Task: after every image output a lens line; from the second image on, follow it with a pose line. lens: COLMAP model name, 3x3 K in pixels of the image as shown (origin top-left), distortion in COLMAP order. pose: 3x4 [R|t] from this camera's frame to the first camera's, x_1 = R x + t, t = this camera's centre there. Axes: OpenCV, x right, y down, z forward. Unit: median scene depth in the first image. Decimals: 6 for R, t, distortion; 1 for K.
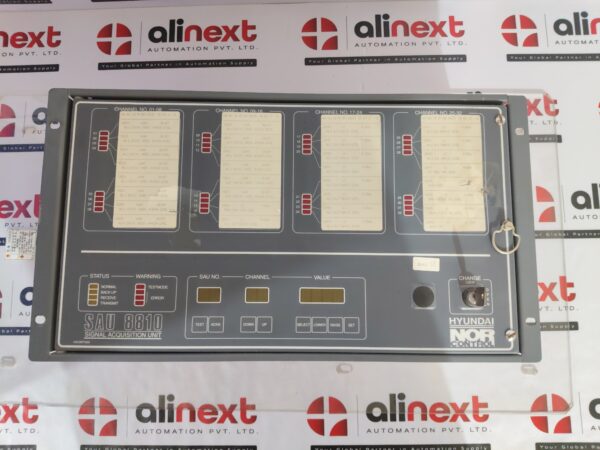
lens RADIAL K [[451.4, 0, 296.9], [0, 451.4, 226.8], [0, 0, 1]] dist [-0.013154, -0.028802]
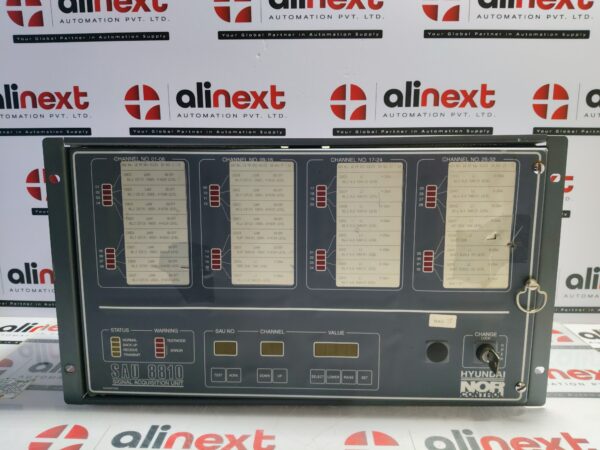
lens RADIAL K [[451.4, 0, 290.3], [0, 451.4, 213.3], [0, 0, 1]] dist [-0.013154, -0.028802]
pose [[0.998489, -0.001492, -0.054932, 0.008755], [0.015931, 0.964562, 0.263374, -0.396607], [0.052593, -0.263851, 0.963129, 0.092501]]
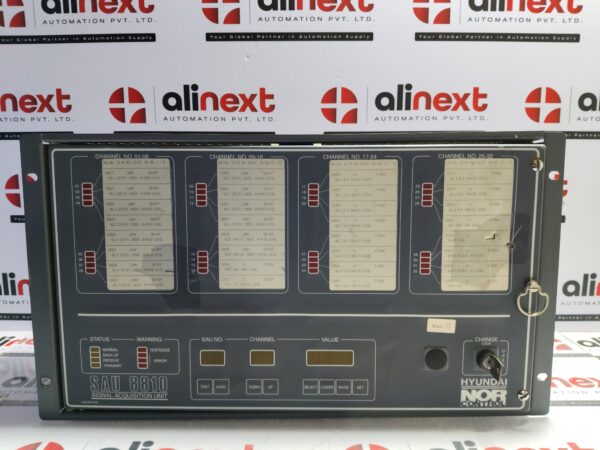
lens RADIAL K [[451.4, 0, 290.0], [0, 451.4, 214.4], [0, 0, 1]] dist [-0.013154, -0.028802]
pose [[0.999516, -0.007242, -0.030238, 0.002218], [0.013887, 0.974091, 0.225729, -0.348851], [0.027820, -0.226039, 0.973721, 0.124583]]
